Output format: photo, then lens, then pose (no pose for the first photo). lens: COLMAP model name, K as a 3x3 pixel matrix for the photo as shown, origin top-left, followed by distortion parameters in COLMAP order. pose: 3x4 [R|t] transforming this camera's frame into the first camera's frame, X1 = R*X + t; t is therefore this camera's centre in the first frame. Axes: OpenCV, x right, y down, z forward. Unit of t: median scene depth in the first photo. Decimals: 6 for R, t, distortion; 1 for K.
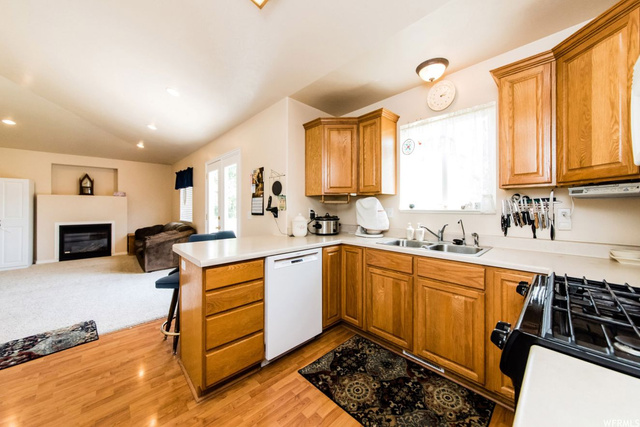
lens RADIAL K [[230.6, 0, 323.2], [0, 230.6, 207.1], [0, 0, 1]] dist [0.006188, 0.000305]
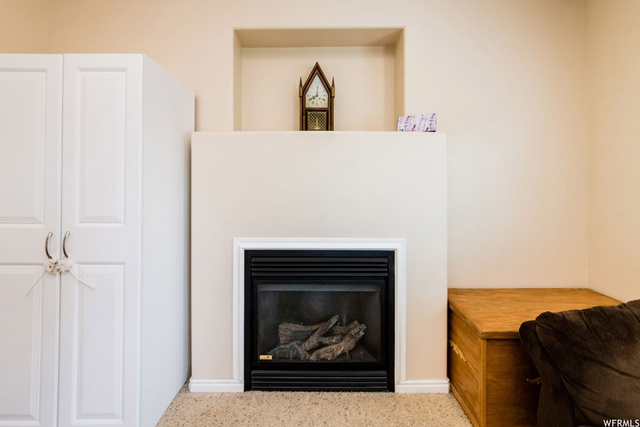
lens RADIAL K [[230.6, 0, 320.7], [0, 230.6, 177.6], [0, 0, 1]] dist [0.006188, 0.000305]
pose [[0.743682, 0.011163, -0.668440, -1.653450], [-0.003548, 0.999912, 0.012751, -0.007705], [0.668524, -0.007111, 0.743657, 1.584672]]
